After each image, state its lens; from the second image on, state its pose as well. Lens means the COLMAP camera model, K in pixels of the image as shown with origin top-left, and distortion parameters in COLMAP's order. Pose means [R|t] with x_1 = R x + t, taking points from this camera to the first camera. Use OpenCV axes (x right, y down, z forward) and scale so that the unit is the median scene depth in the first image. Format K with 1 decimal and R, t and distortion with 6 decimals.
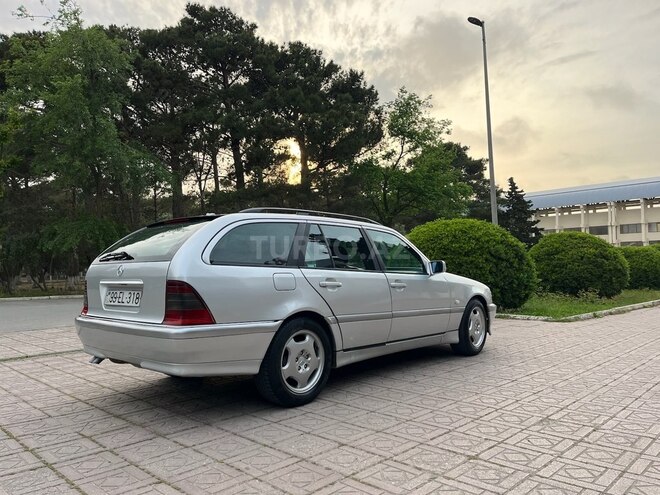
lens RADIAL K [[494.2, 0, 321.5], [0, 494.2, 245.7], [0, 0, 1]] dist [0.077520, -0.102950]
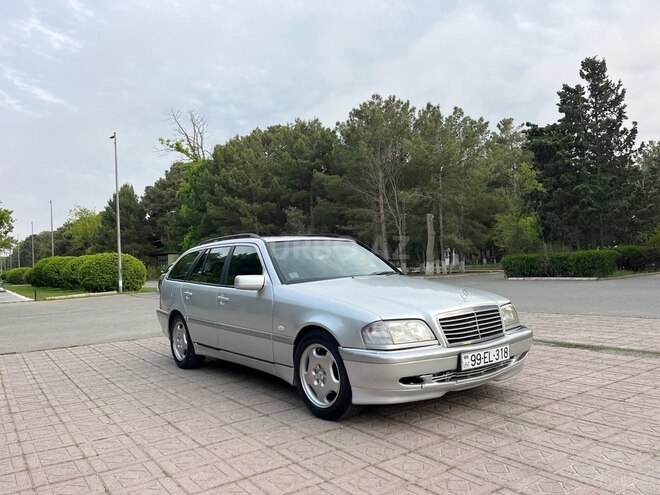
lens RADIAL K [[495.8, 0, 328.8], [0, 495.8, 249.1], [0, 0, 1]] dist [0.078718, -0.100335]
pose [[-0.161790, -0.014142, -0.986724, 1.332633], [0.094976, 0.995032, -0.029834, 0.030436], [0.982244, -0.098542, -0.159643, 1.594643]]
